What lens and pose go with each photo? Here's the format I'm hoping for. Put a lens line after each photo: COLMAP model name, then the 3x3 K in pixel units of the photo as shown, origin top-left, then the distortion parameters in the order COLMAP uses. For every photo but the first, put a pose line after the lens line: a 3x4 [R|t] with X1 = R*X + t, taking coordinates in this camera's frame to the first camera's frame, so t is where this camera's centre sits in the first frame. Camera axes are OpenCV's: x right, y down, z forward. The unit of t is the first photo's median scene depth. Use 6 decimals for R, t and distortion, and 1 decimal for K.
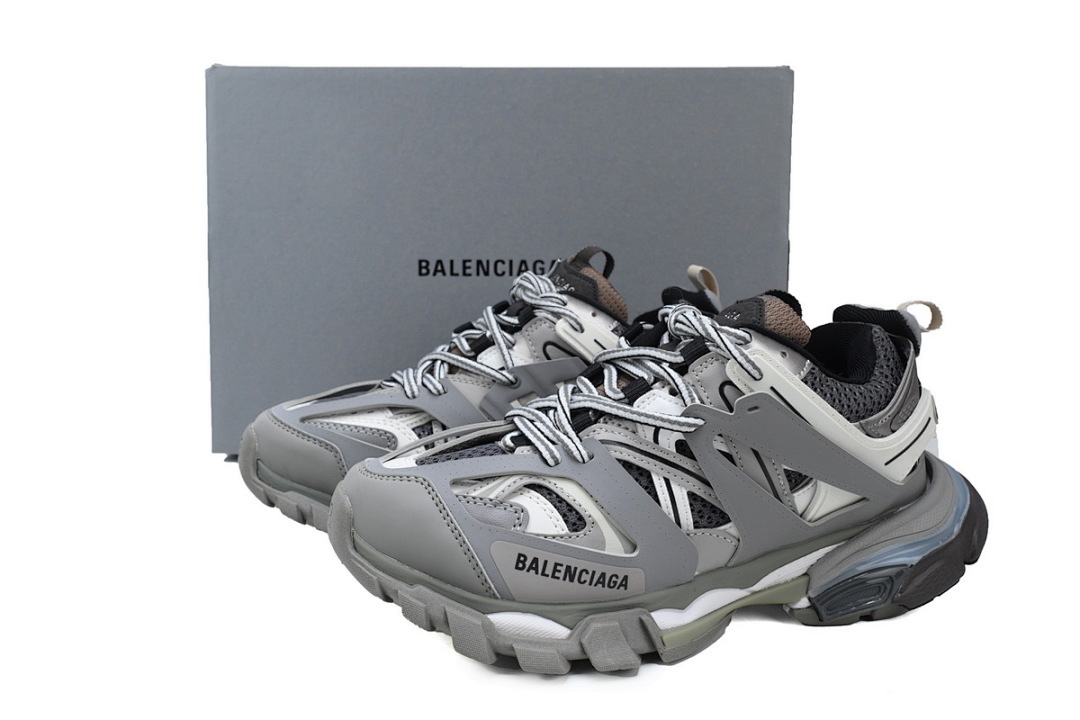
lens RADIAL K [[969.5, 0, 530.8], [0, 969.5, 359.7], [0, 0, 1]] dist [0.040031, -0.010710]
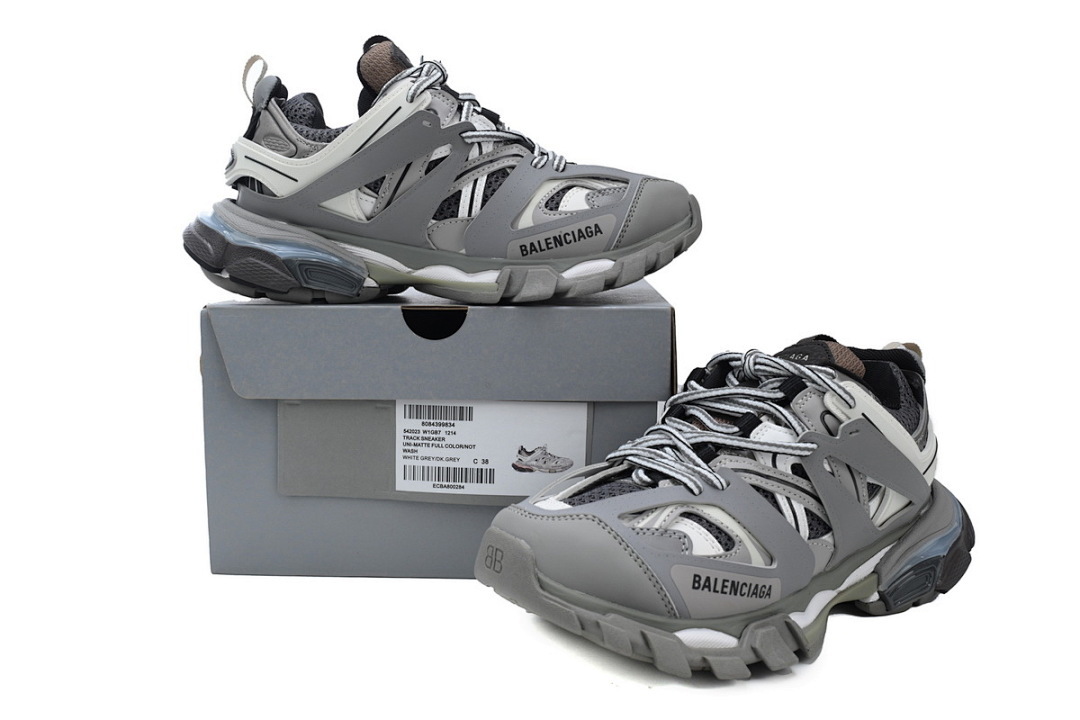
lens RADIAL K [[969.5, 0, 543.6], [0, 969.5, 357.4], [0, 0, 1]] dist [0.040031, -0.010710]
pose [[0.946374, -0.034584, 0.321216, -0.501545], [0.057289, 0.996462, -0.061501, 0.010481], [-0.317953, 0.076605, 0.945007, -0.014502]]
